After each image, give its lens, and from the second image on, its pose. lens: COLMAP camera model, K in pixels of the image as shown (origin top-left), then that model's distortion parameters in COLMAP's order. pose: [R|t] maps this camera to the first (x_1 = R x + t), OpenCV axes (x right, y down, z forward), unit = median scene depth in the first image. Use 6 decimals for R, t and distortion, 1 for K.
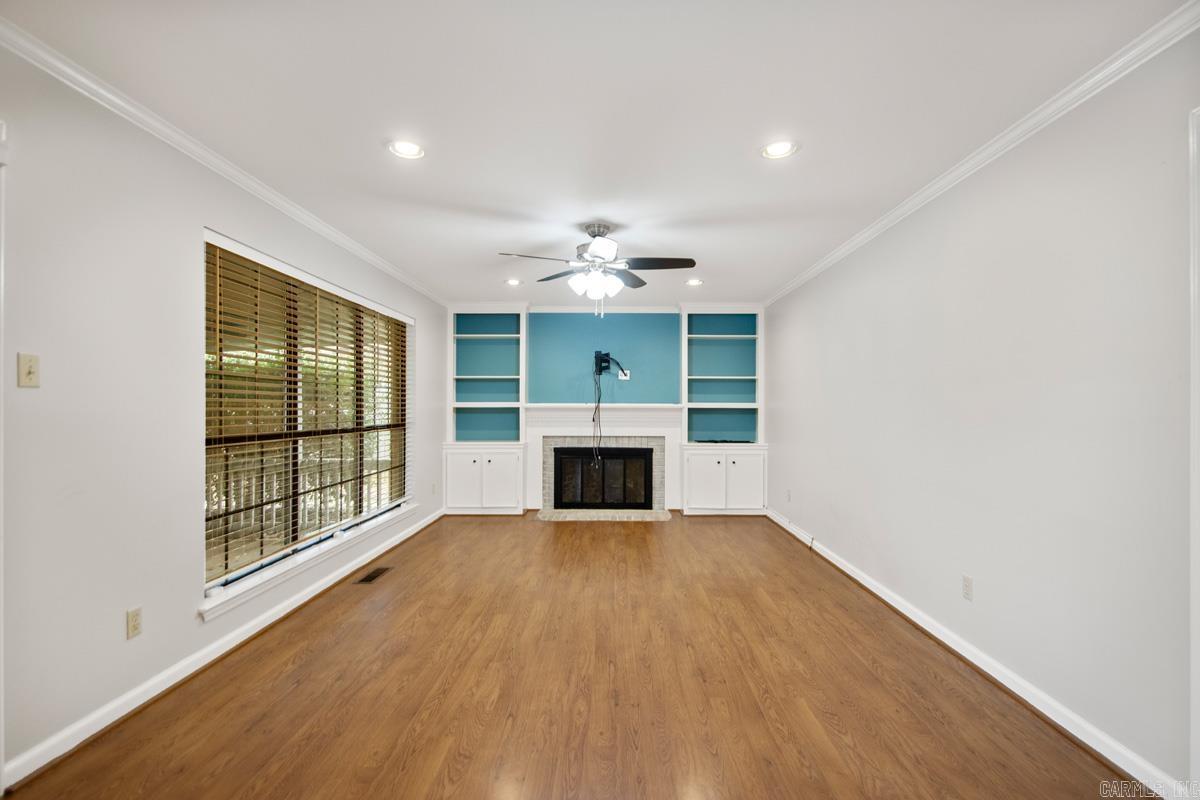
lens RADIAL K [[554.8, 0, 609.6], [0, 554.8, 402.3], [0, 0, 1]] dist [0.044841, -0.019149]
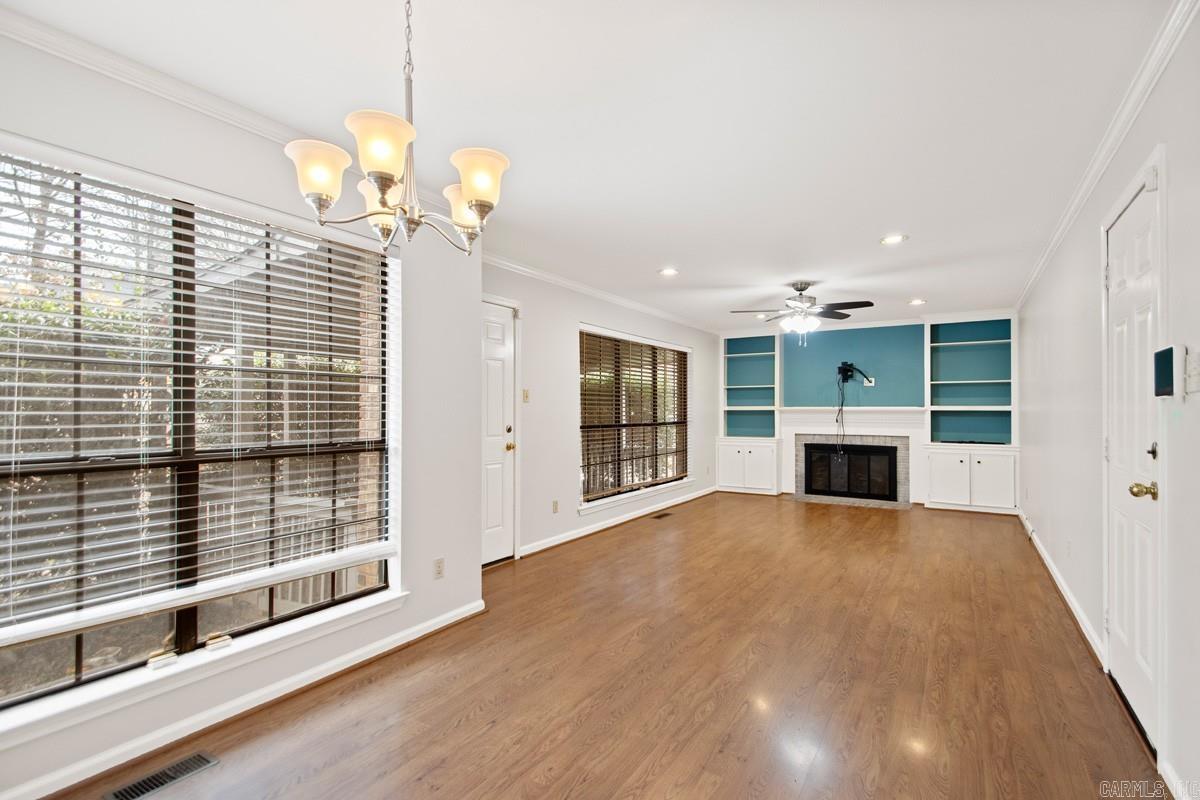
lens RADIAL K [[564.6, 0, 612.3], [0, 564.6, 402.8], [0, 0, 1]] dist [0.033547, -0.000001]
pose [[0.858868, -0.007862, -0.512137, 0.178831], [0.005041, 0.999964, -0.006898, -0.000794], [0.512173, 0.003343, 0.858876, -0.287067]]
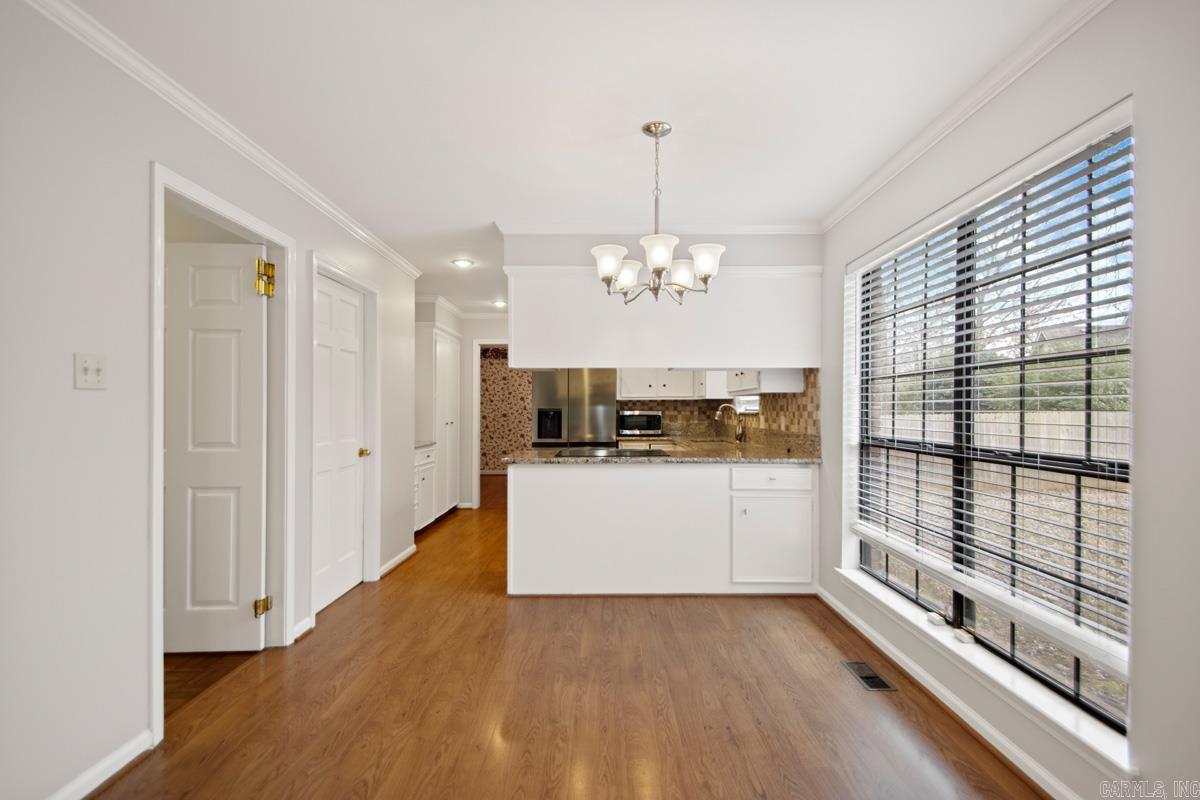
lens RADIAL K [[564.6, 0, 612.3], [0, 564.6, 402.8], [0, 0, 1]] dist [0.033547, -0.000001]
pose [[-0.999738, -0.003906, -0.022545, 0.016997], [-0.003472, 0.999809, -0.019237, 0.003786], [0.022616, -0.019153, -0.999561, 0.260990]]
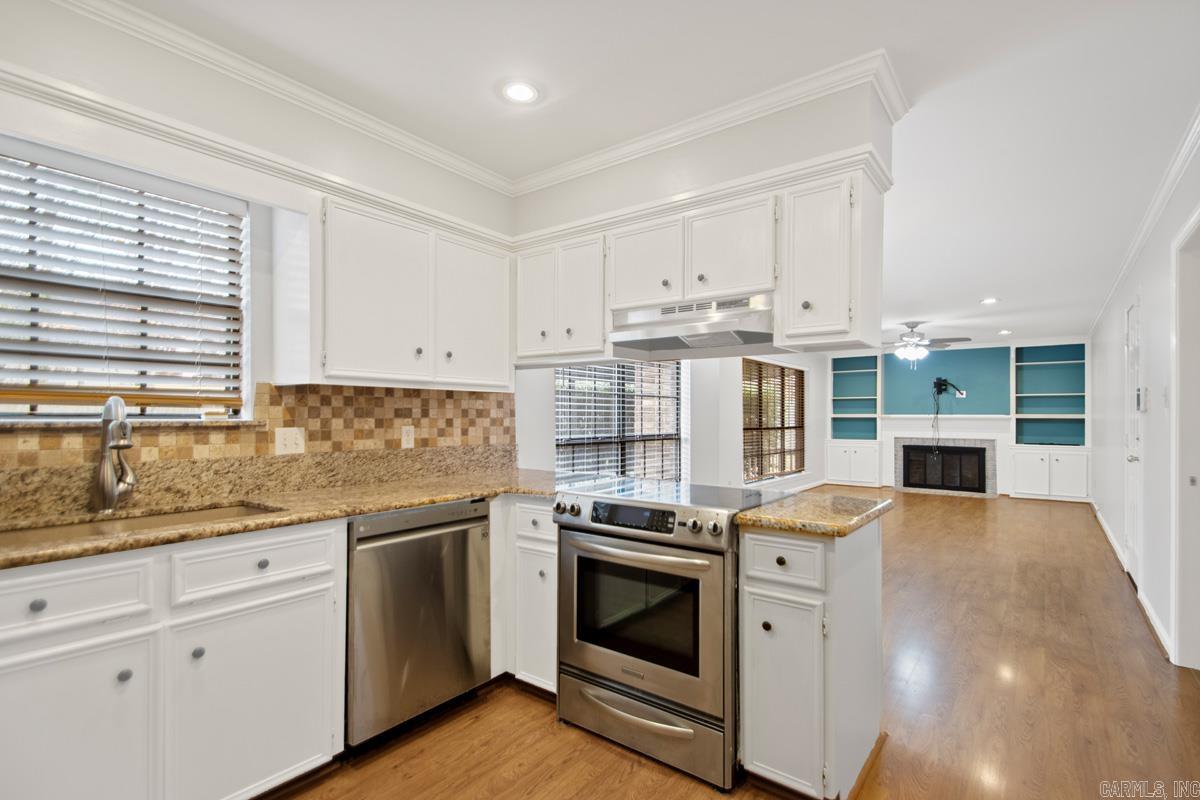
lens RADIAL K [[564.5, 0, 610.5], [0, 564.5, 404.8], [0, 0, 1]] dist [0.045443, -0.024596]
pose [[0.802640, -0.009474, -0.596388, 0.183408], [0.001127, 0.999896, -0.014367, -0.003729], [0.596462, 0.010859, 0.802568, -0.687101]]
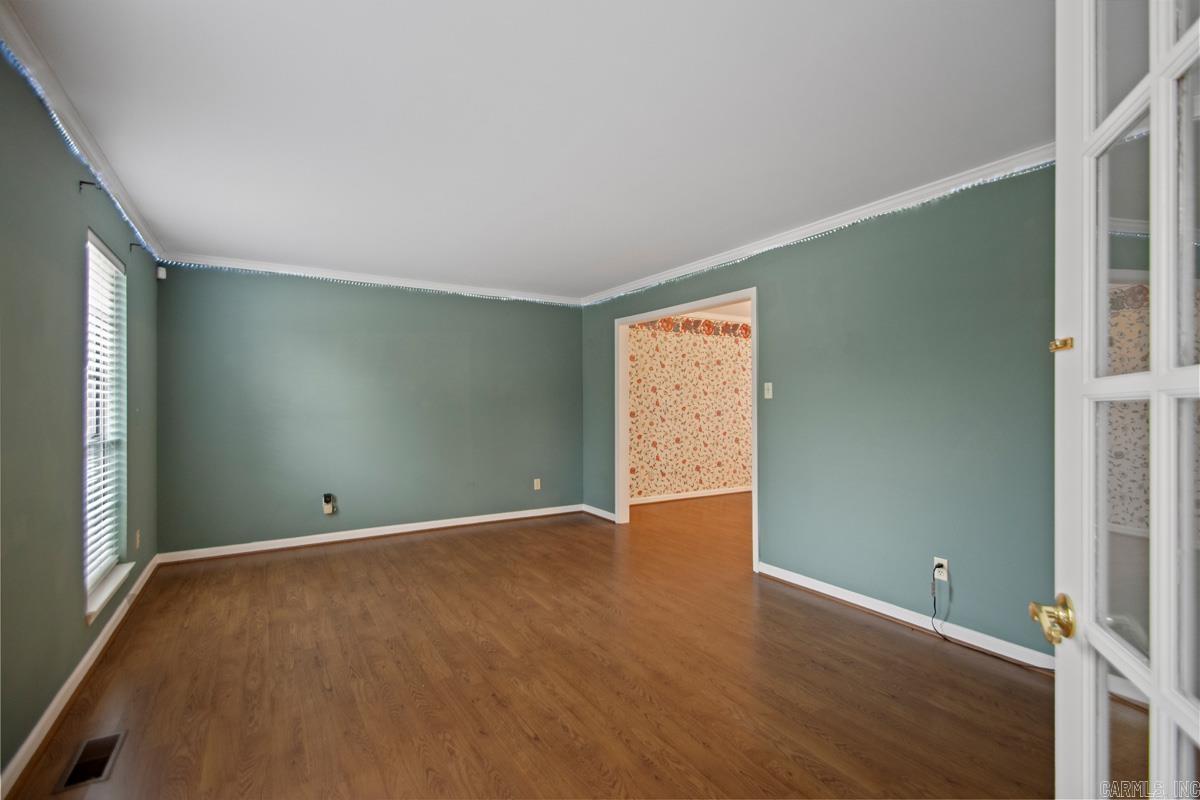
lens RADIAL K [[564.5, 0, 610.5], [0, 564.5, 404.8], [0, 0, 1]] dist [0.045443, -0.024596]
pose [[-0.847047, 0.001017, -0.531516, 0.894438], [0.001628, 0.999998, -0.000682, -0.007739], [0.531515, -0.001443, -0.847048, -0.486712]]
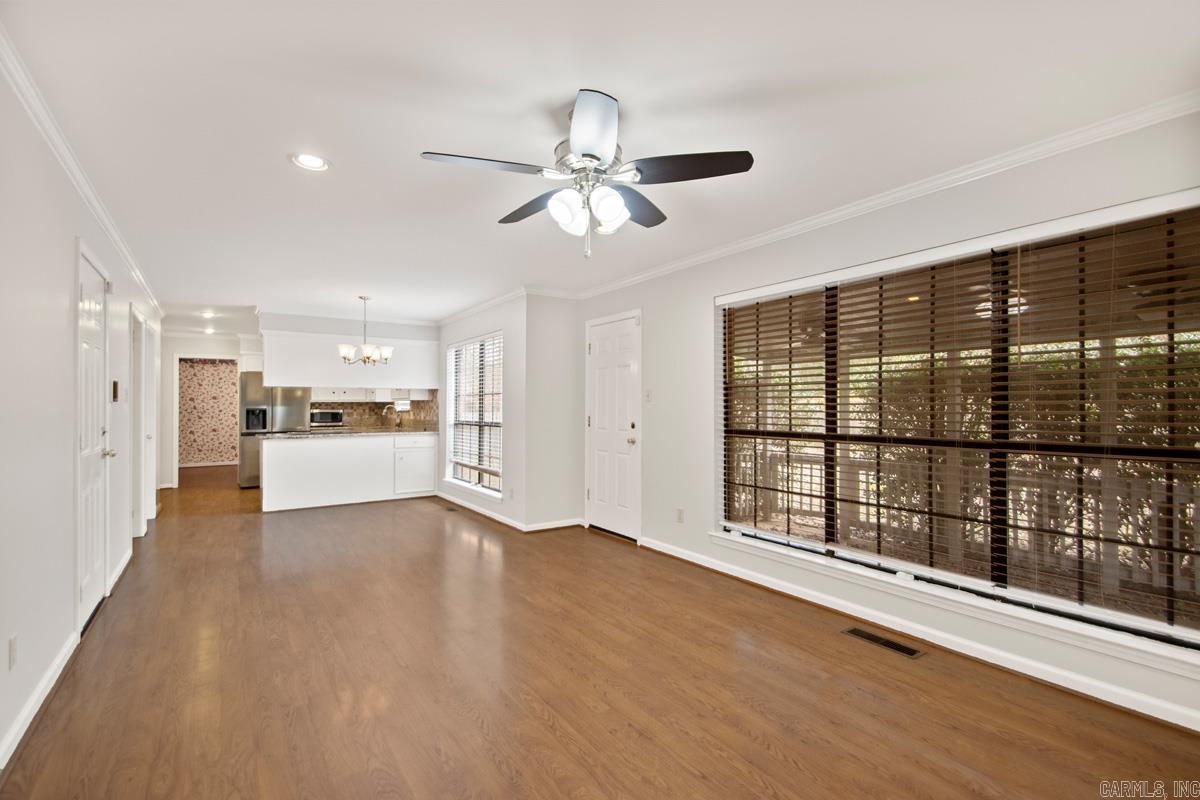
lens RADIAL K [[554.8, 0, 609.6], [0, 554.8, 402.3], [0, 0, 1]] dist [0.044841, -0.019149]
pose [[-0.818735, -0.007600, -0.574121, 0.182791], [0.002884, 0.999845, -0.017348, 0.007076], [0.574164, -0.015859, -0.818586, 0.890897]]
